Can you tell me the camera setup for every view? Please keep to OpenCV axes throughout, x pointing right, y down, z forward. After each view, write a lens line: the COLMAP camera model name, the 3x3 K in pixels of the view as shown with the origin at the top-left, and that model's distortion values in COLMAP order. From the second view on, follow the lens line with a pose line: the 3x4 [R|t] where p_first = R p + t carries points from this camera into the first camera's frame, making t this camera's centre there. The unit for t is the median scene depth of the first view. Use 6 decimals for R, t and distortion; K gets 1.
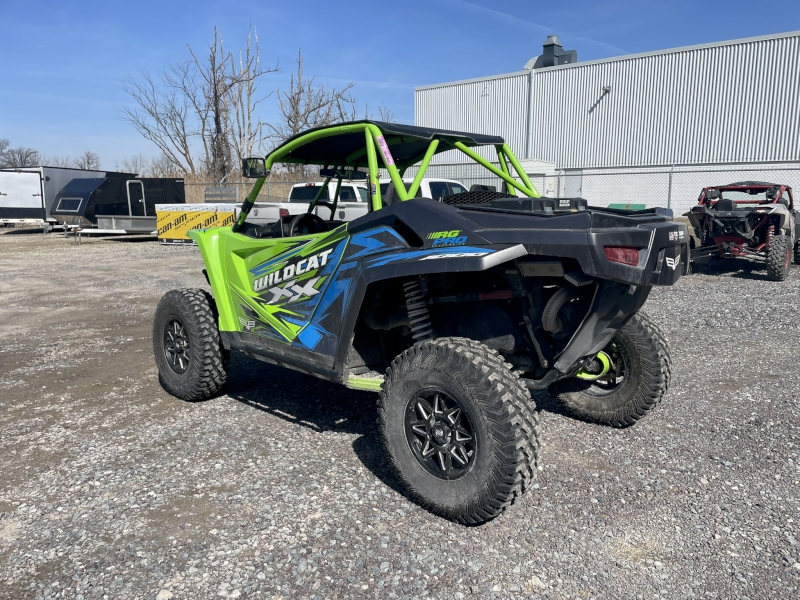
lens RADIAL K [[612.1, 0, 395.7], [0, 612.1, 308.4], [0, 0, 1]] dist [0.077230, -0.091879]
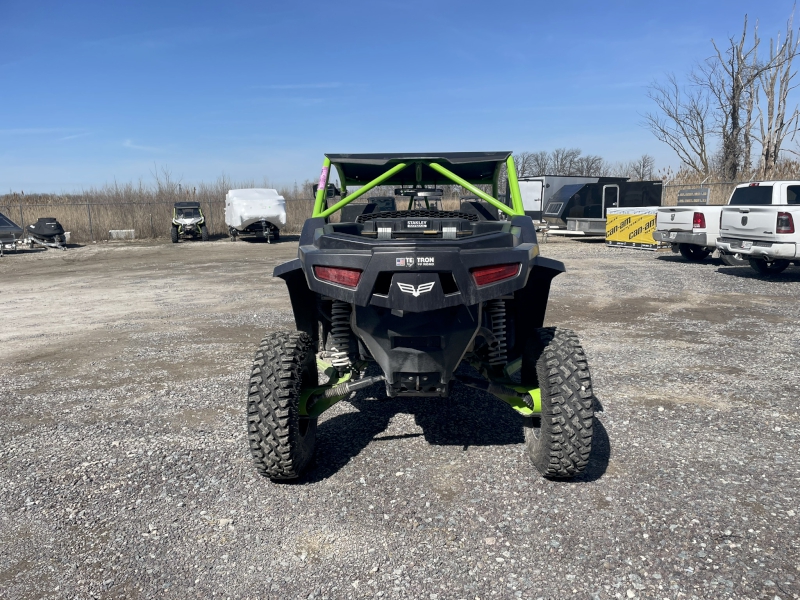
lens RADIAL K [[612.1, 0, 402.3], [0, 612.1, 303.6], [0, 0, 1]] dist [0.077230, -0.091879]
pose [[0.646541, 0.119096, -0.753526, 1.136832], [-0.124222, 0.990992, 0.050043, -0.094357], [0.752698, 0.061249, 0.655511, 0.339974]]
